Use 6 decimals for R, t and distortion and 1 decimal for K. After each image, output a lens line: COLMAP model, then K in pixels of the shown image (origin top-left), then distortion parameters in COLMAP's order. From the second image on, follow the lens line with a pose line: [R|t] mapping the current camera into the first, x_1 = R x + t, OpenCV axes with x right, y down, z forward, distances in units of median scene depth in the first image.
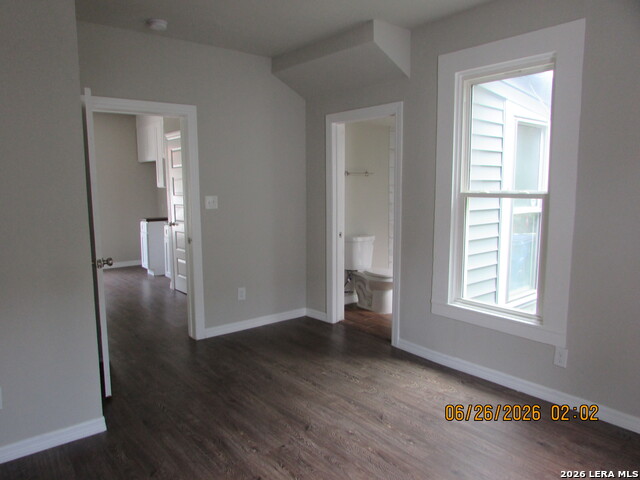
lens RADIAL K [[456.9, 0, 320.0], [0, 456.9, 240.0], [0, 0, 1]] dist [-0.030421, 0.001217]
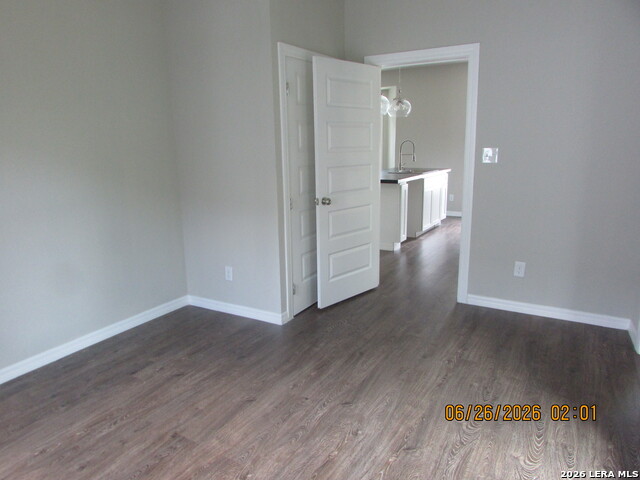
lens RADIAL K [[456.9, 0, 320.0], [0, 456.9, 240.0], [0, 0, 1]] dist [-0.030421, 0.001217]
pose [[0.343968, 0.203071, -0.916760, 0.679607], [-0.098254, 0.978758, 0.179939, -0.070811], [0.933826, 0.028182, 0.356614, 0.557505]]
